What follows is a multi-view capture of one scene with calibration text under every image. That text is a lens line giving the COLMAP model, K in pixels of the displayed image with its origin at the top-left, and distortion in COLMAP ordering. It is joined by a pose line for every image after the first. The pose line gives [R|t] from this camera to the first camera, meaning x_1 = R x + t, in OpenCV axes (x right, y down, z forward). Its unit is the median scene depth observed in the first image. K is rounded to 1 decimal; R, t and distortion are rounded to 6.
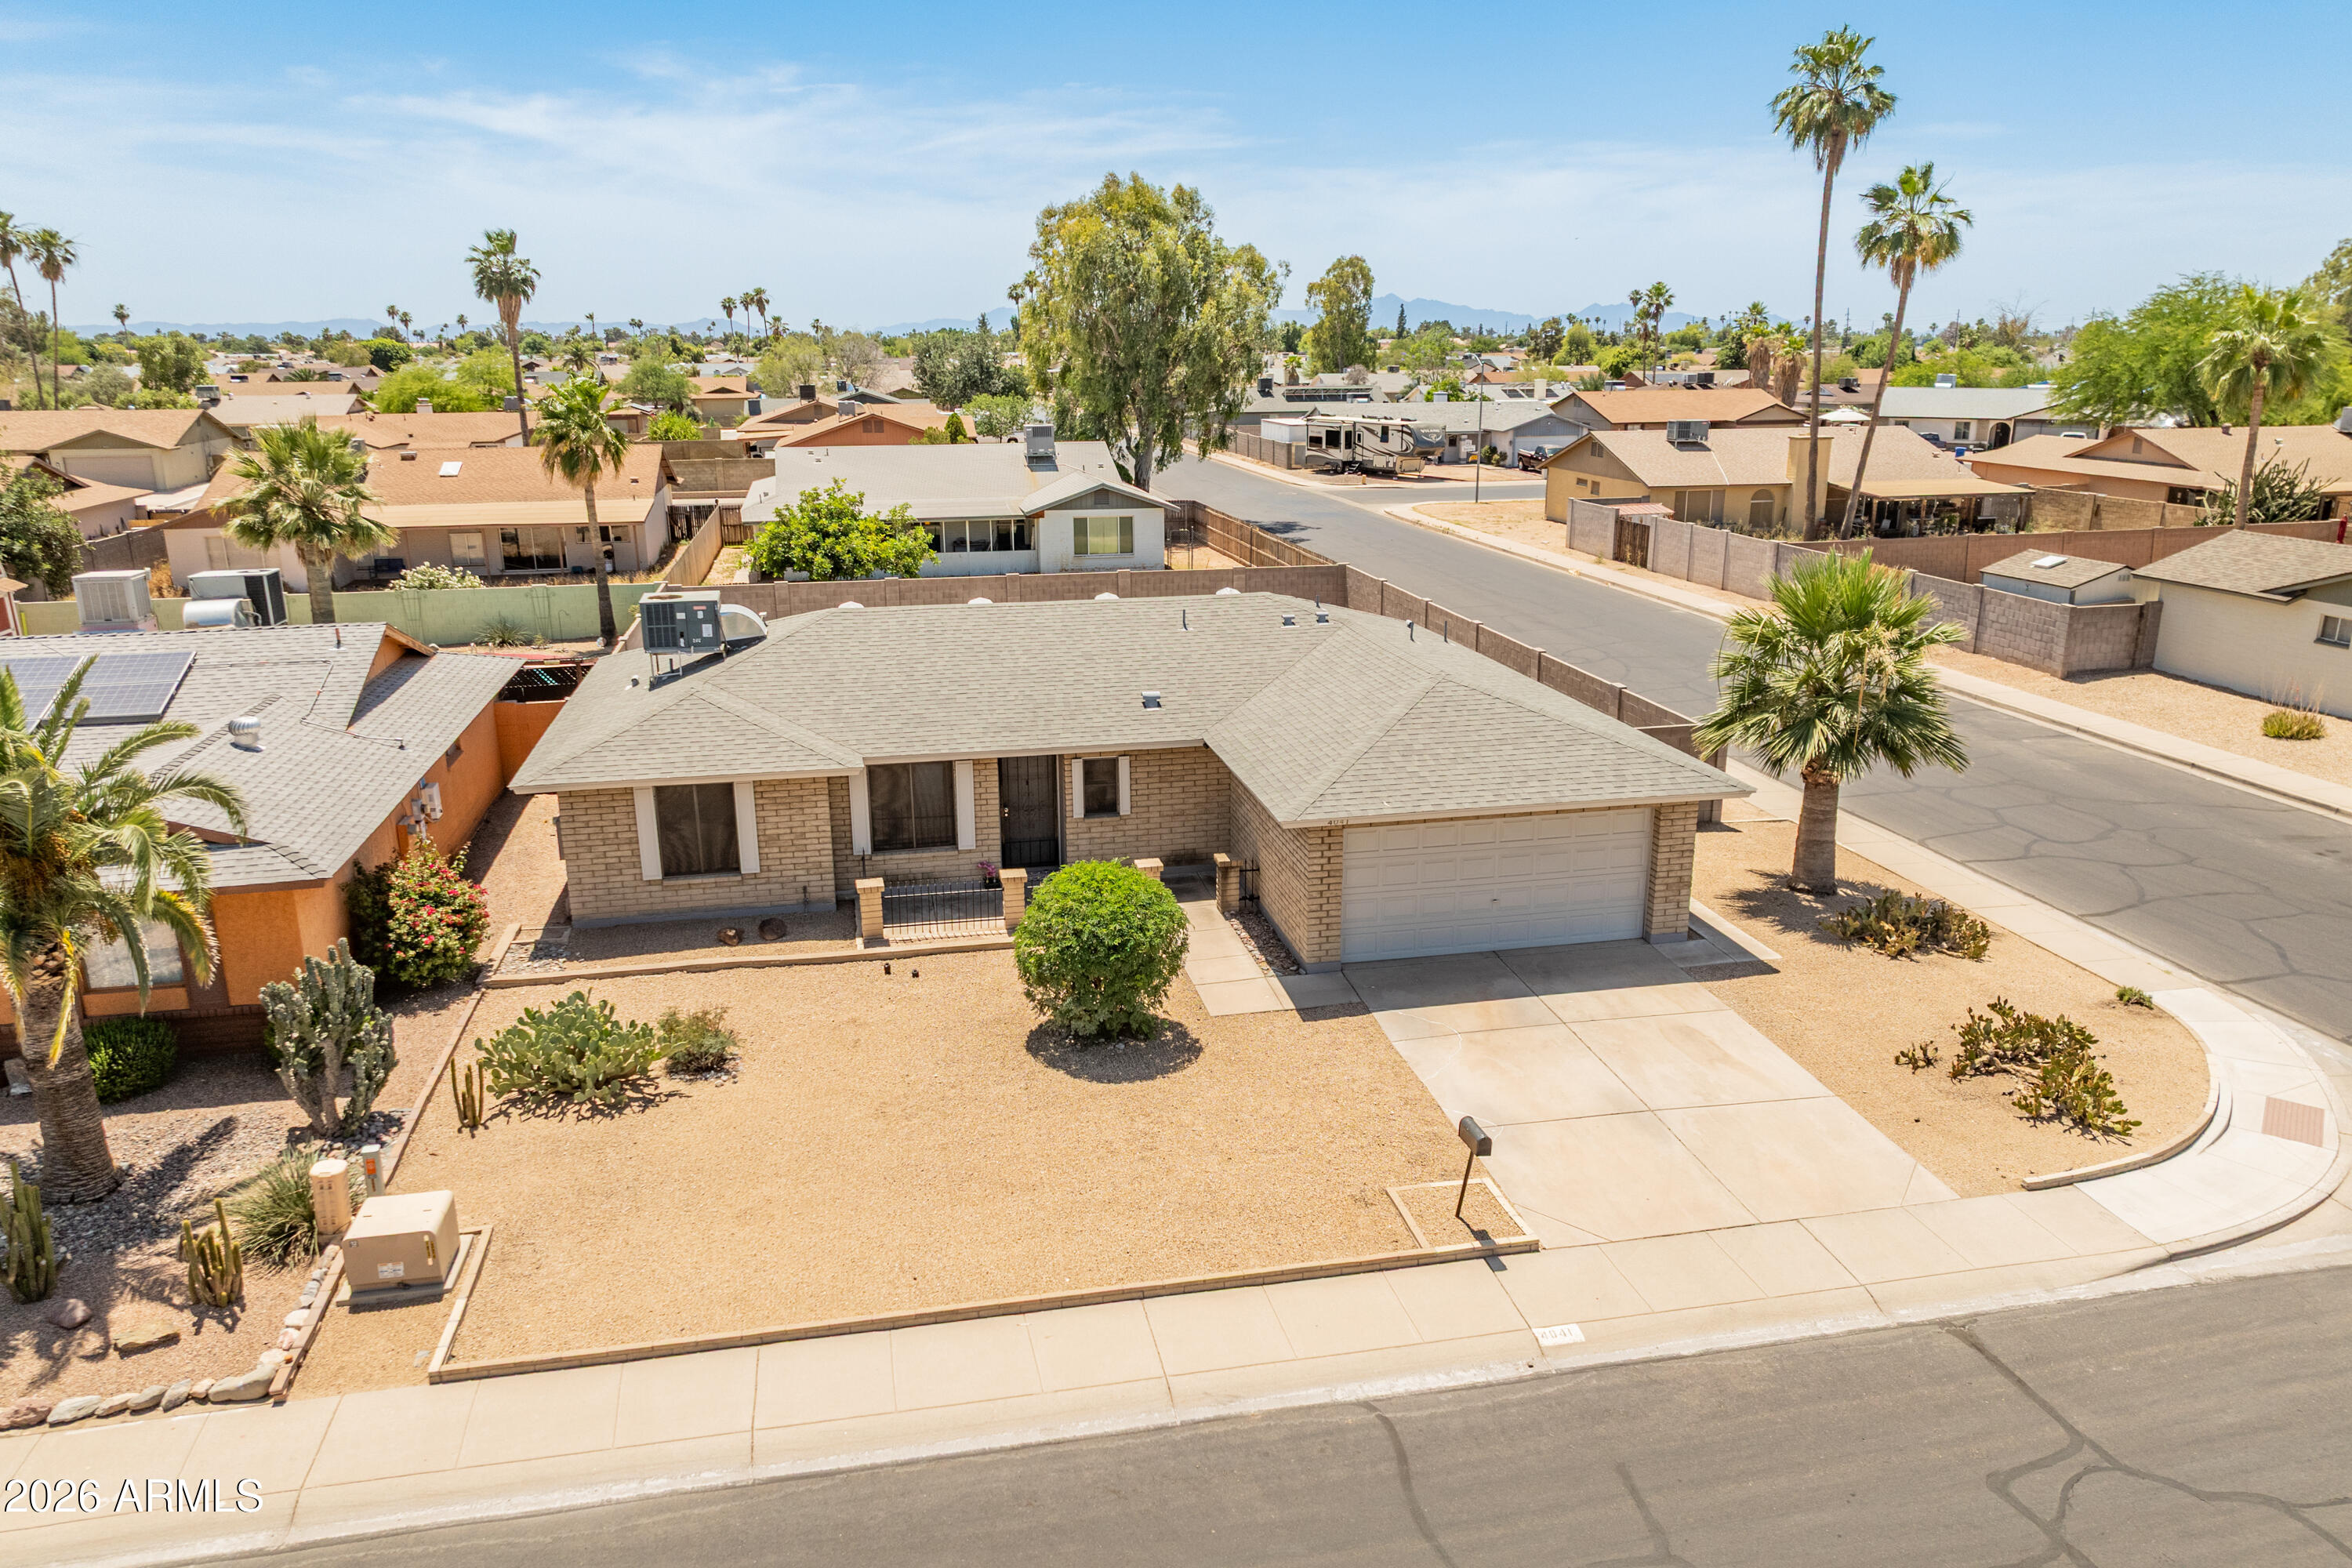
lens RADIAL K [[1619.8, 0, 1181.4], [0, 1619.8, 830.4], [0, 0, 1]] dist [-0.008540, 0.006323]
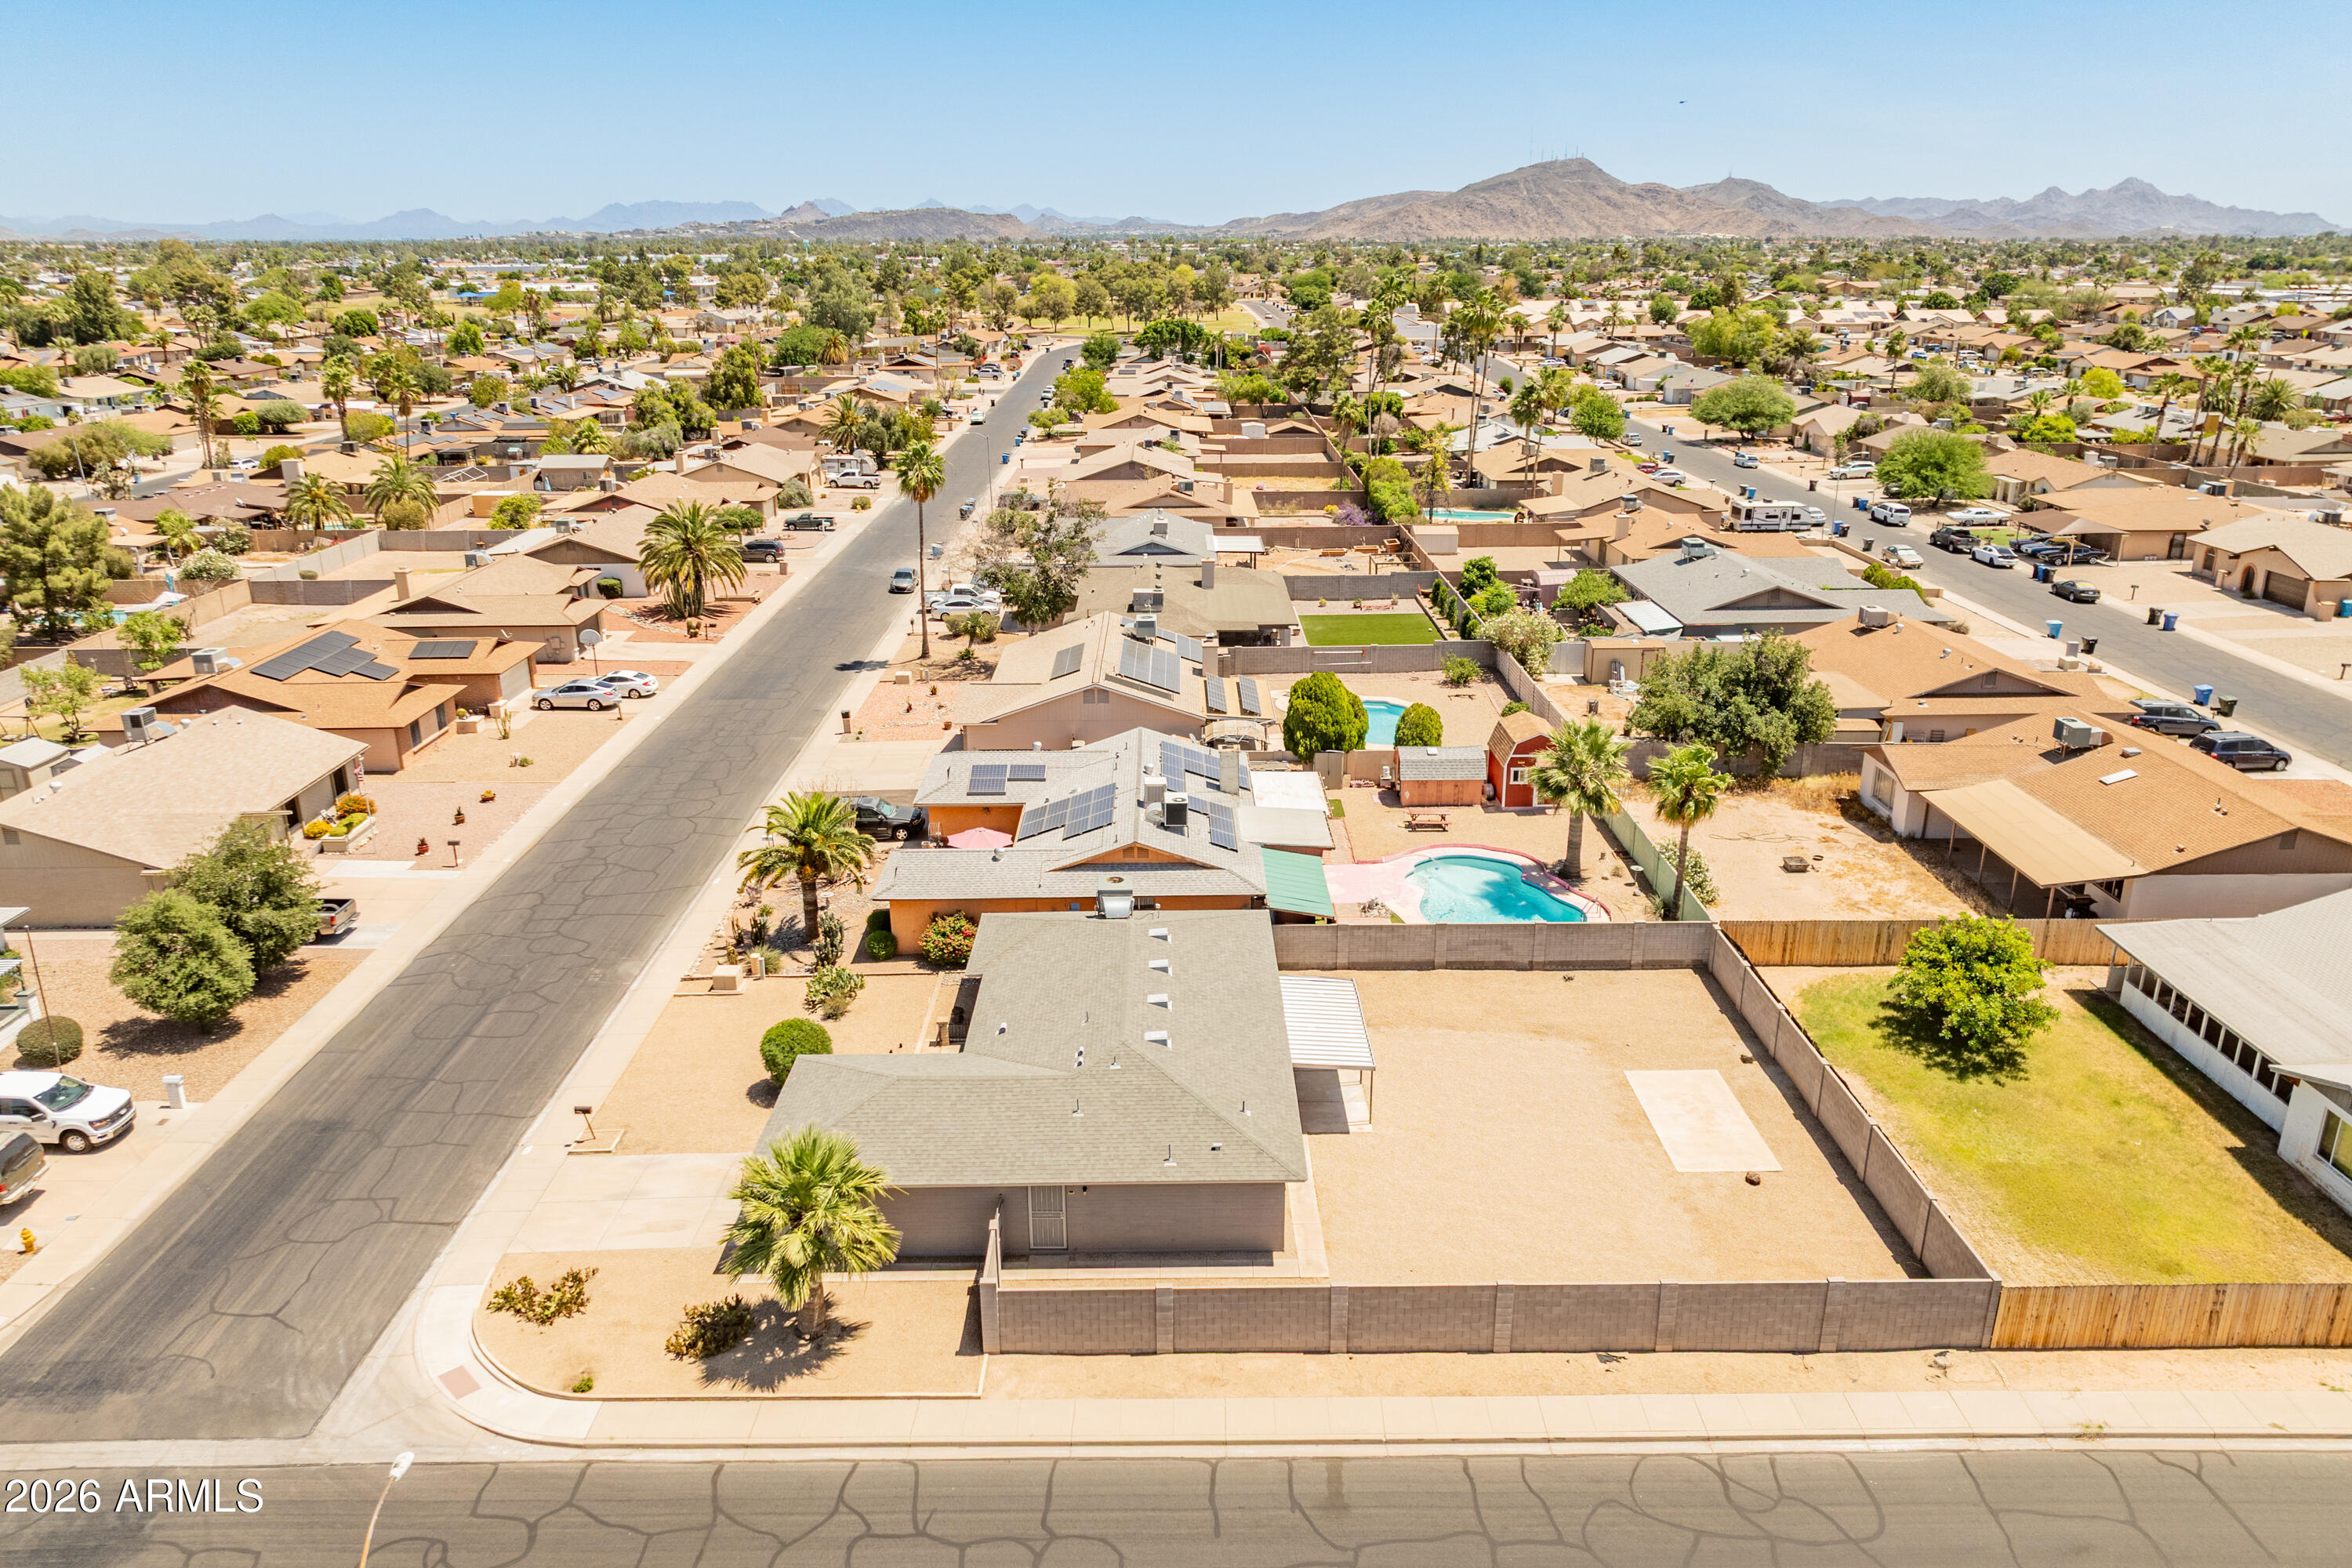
lens RADIAL K [[1652.7, 0, 1186.4], [0, 1652.7, 792.1], [0, 0, 1]] dist [-0.003295, -0.003312]
pose [[-0.192631, 0.317373, -0.928530, 1.698943], [-0.280408, 0.888991, 0.362032, -1.129424], [0.940353, 0.330106, -0.082253, 1.387683]]
